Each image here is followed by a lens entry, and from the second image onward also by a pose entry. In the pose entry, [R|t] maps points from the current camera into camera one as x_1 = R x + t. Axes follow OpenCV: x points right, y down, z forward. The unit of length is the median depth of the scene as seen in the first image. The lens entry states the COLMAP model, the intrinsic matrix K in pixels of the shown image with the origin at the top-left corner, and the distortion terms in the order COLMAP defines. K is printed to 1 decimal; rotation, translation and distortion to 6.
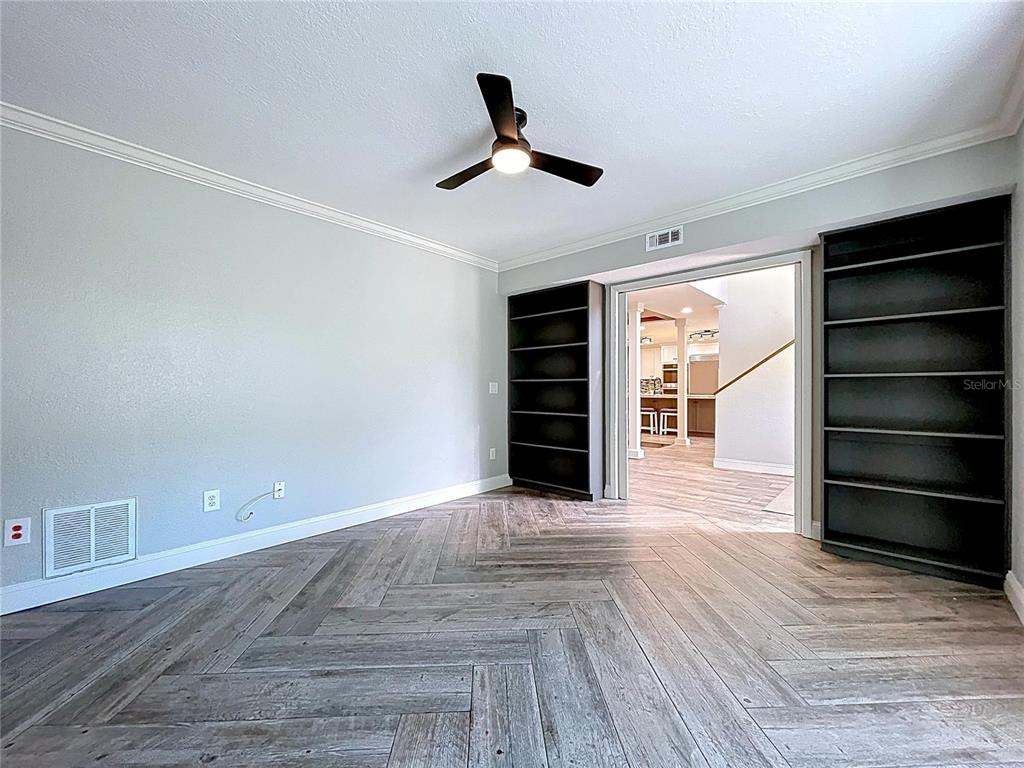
lens RADIAL K [[416.7, 0, 509.0], [0, 416.7, 388.0], [0, 0, 1]] dist [0.000339, 0.000237]
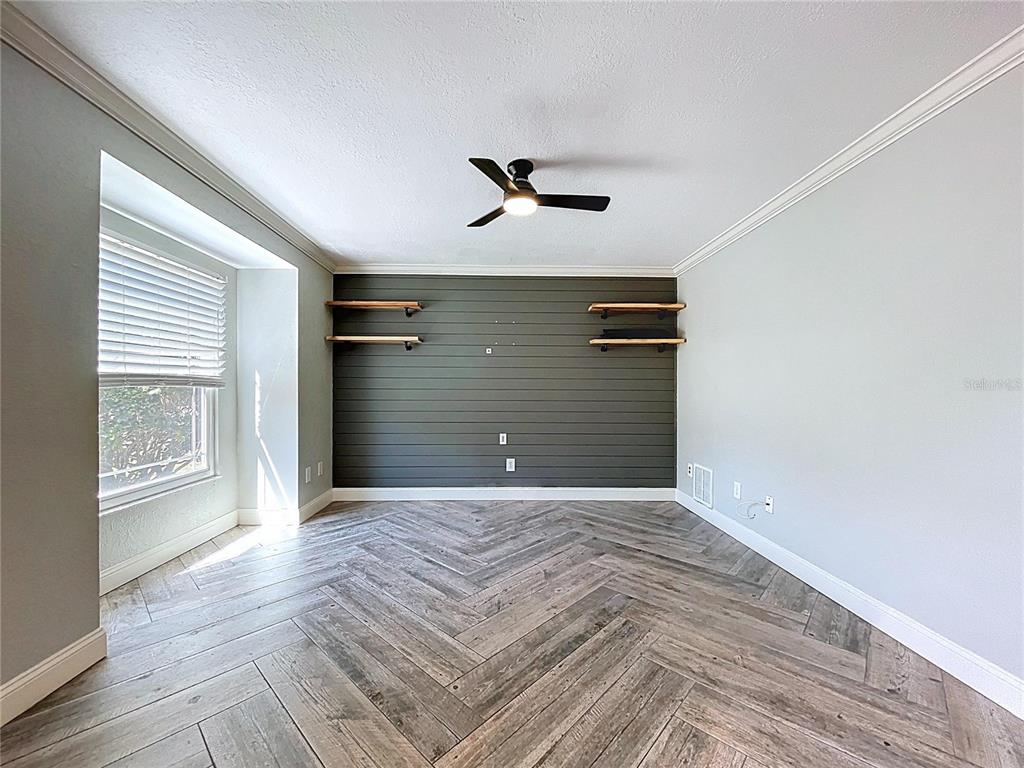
lens RADIAL K [[416.7, 0, 499.7], [0, 416.7, 389.3], [0, 0, 1]] dist [0.000339, 0.000237]
pose [[-0.731225, -0.002324, -0.682133, 0.657485], [-0.004922, 0.999986, 0.001869, -0.030288], [0.682119, 0.004724, -0.731226, 1.426673]]
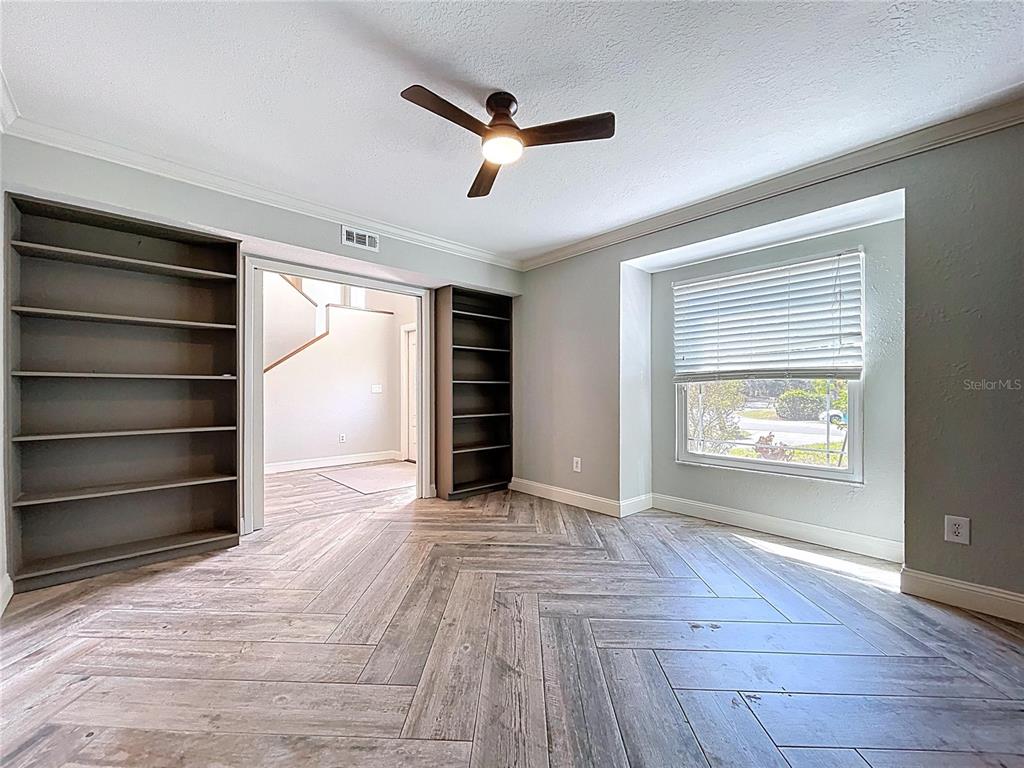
lens RADIAL K [[416.7, 0, 509.0], [0, 416.7, 387.1], [0, 0, 1]] dist [0.000339, 0.000237]
pose [[0.085172, 0.006820, 0.996343, -0.742175], [-0.001834, 0.999976, -0.006688, 0.000825], [-0.996365, -0.001258, 0.085183, 0.713978]]
